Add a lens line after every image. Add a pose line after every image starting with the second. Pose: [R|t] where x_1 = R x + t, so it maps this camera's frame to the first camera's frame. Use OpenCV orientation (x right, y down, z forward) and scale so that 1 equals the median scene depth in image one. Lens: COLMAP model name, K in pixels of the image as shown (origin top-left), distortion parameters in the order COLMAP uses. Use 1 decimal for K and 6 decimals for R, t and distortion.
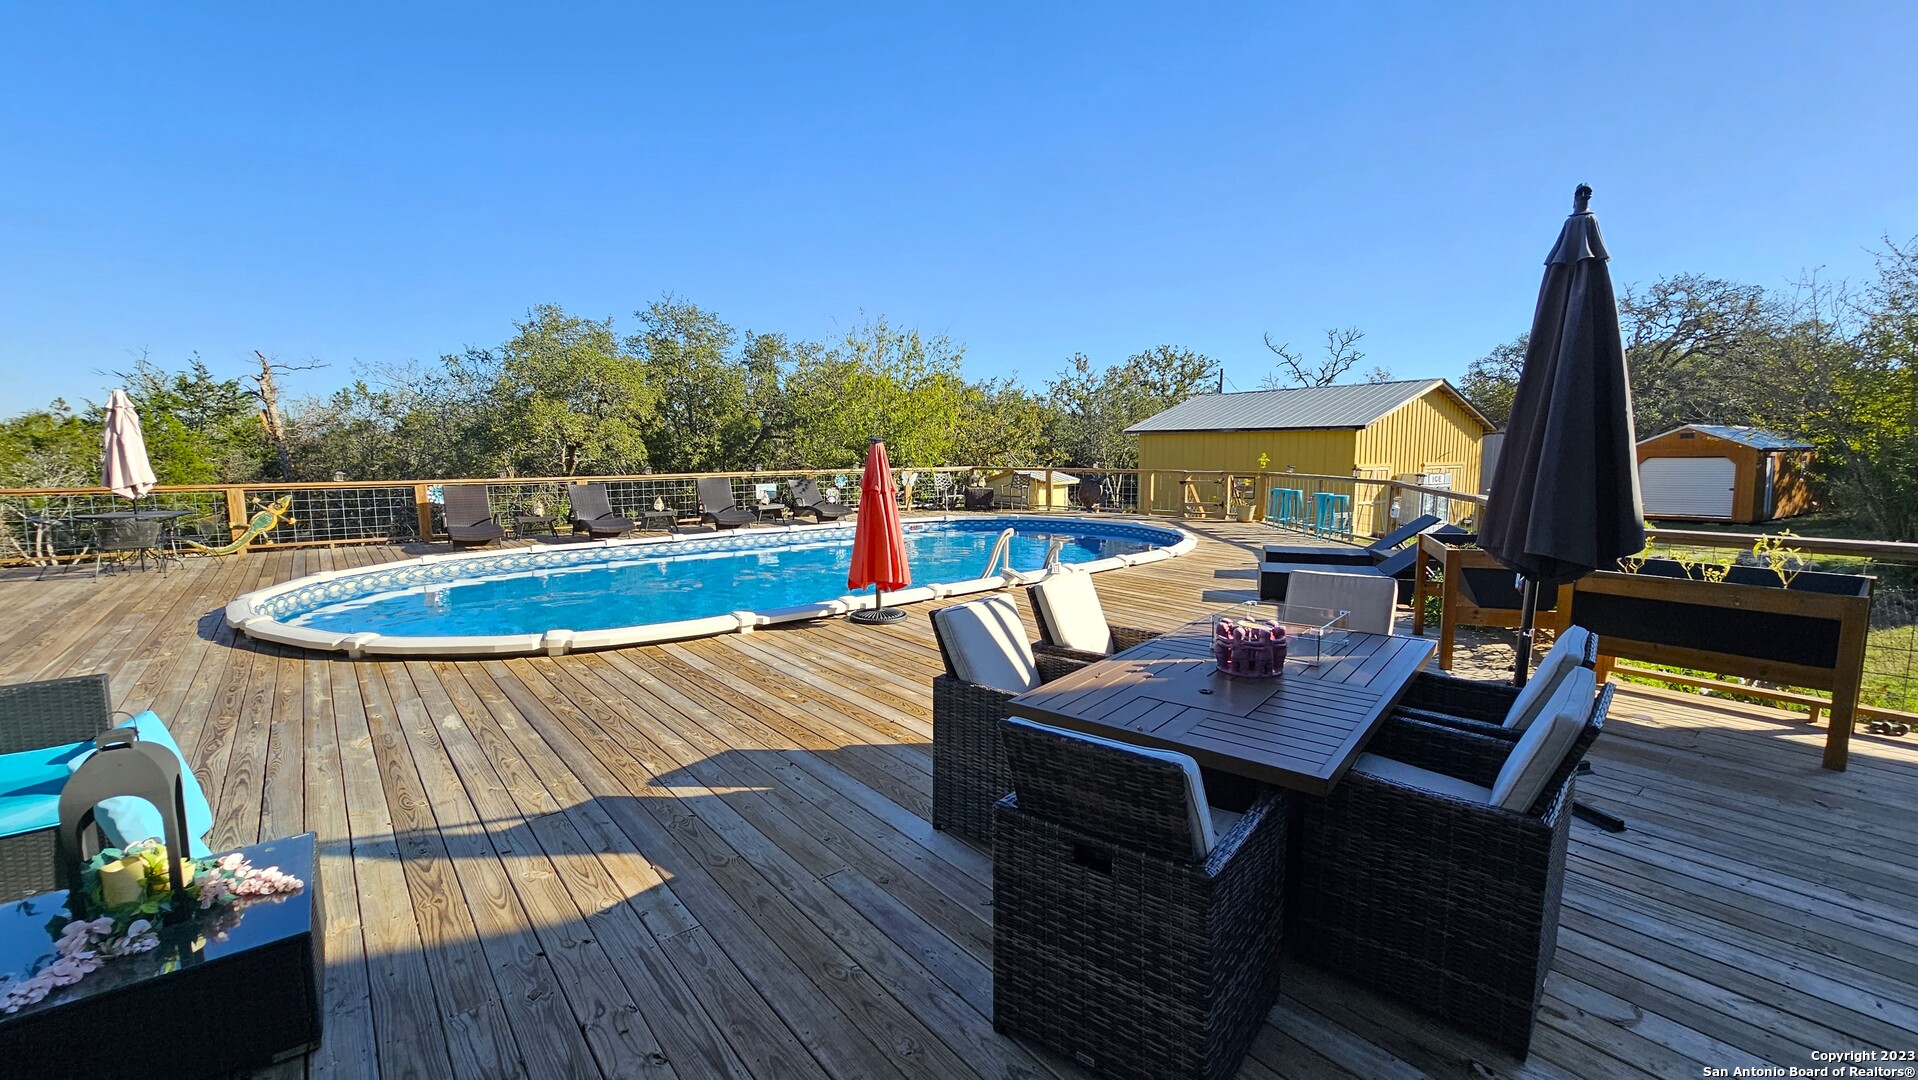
lens RADIAL K [[761.1, 0, 953.3], [0, 761.1, 536.0], [0, 0, 1]] dist [-0.003807, -0.000110]
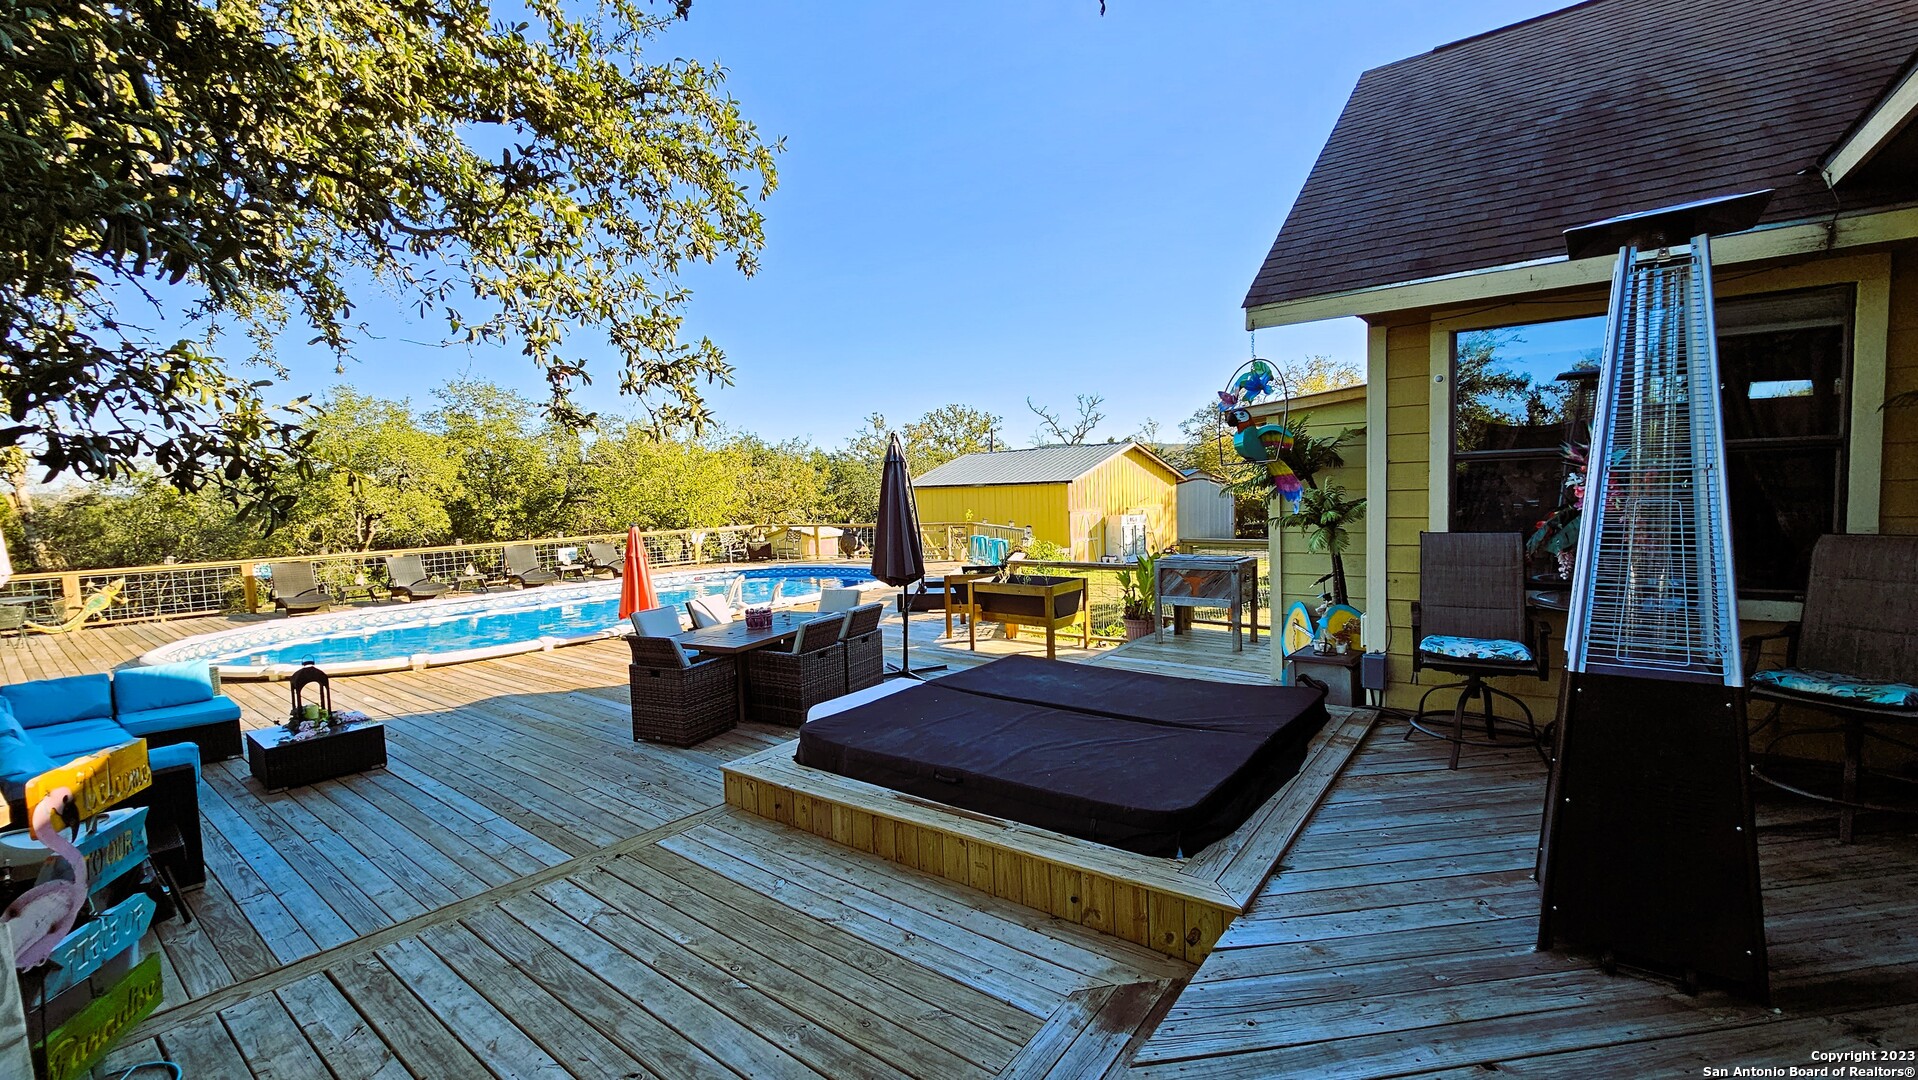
lens RADIAL K [[778.8, 0, 963.6], [0, 778.8, 543.7], [0, 0, 1]] dist [-0.004263, 0.000623]
pose [[0.975265, -0.042897, 0.216835, 0.092673], [0.053049, 0.997741, -0.041214, 0.007526], [-0.214577, 0.051698, 0.975338, -0.313127]]
